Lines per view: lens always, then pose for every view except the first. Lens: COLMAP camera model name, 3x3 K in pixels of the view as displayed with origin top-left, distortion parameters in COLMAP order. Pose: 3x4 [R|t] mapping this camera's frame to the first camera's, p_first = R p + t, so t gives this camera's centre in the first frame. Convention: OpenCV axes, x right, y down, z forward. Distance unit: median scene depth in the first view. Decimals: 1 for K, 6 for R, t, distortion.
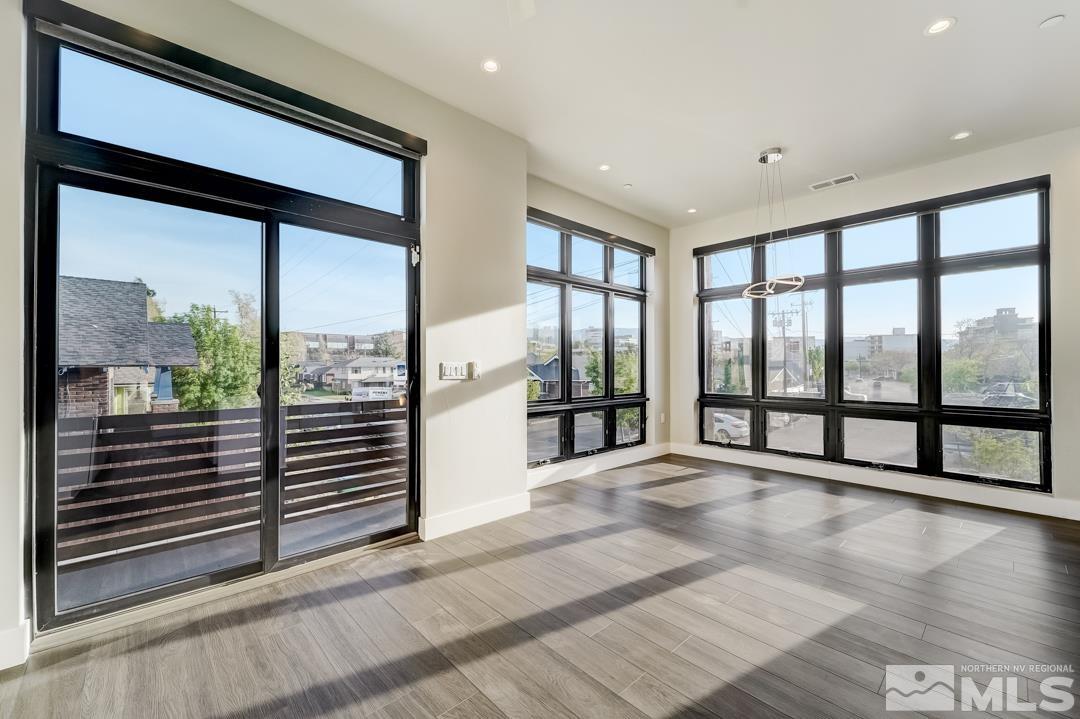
lens RADIAL K [[437.5, 0, 540.1], [0, 437.5, 361.4], [0, 0, 1]] dist [0.003315, -0.000400]
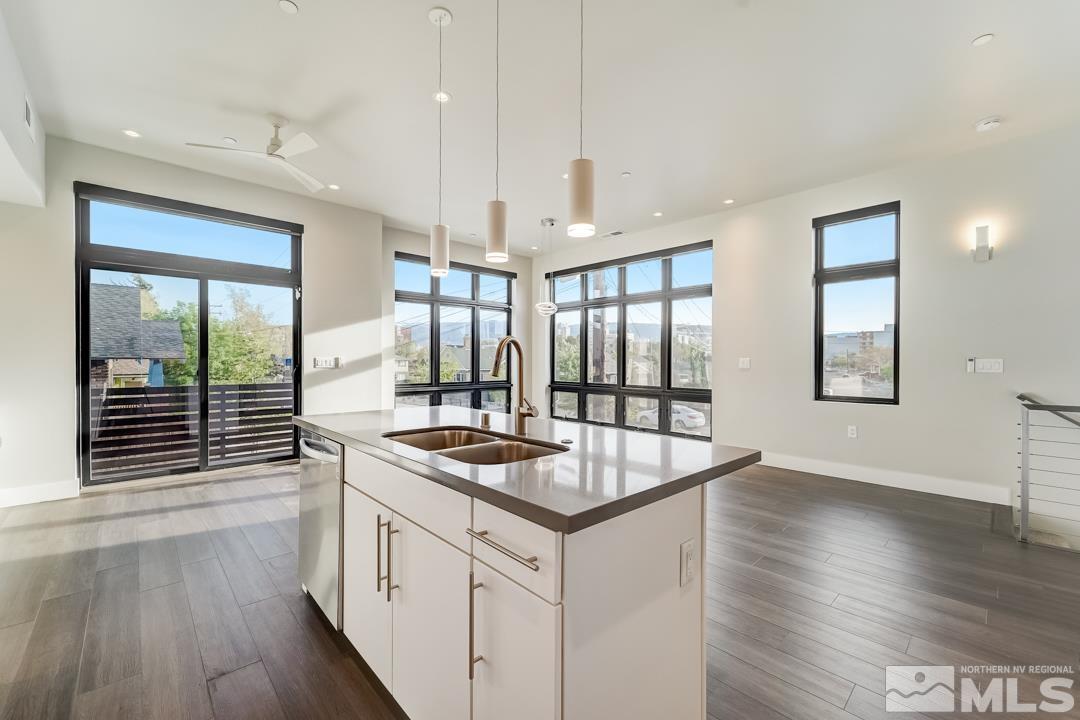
lens RADIAL K [[437.5, 0, 539.7], [0, 437.5, 360.9], [0, 0, 1]] dist [0.003315, -0.000400]
pose [[0.999984, 0.004780, 0.002984, 0.357352], [-0.004814, 0.999923, 0.011405, -0.004326], [-0.002930, -0.011419, 0.999931, -0.379955]]
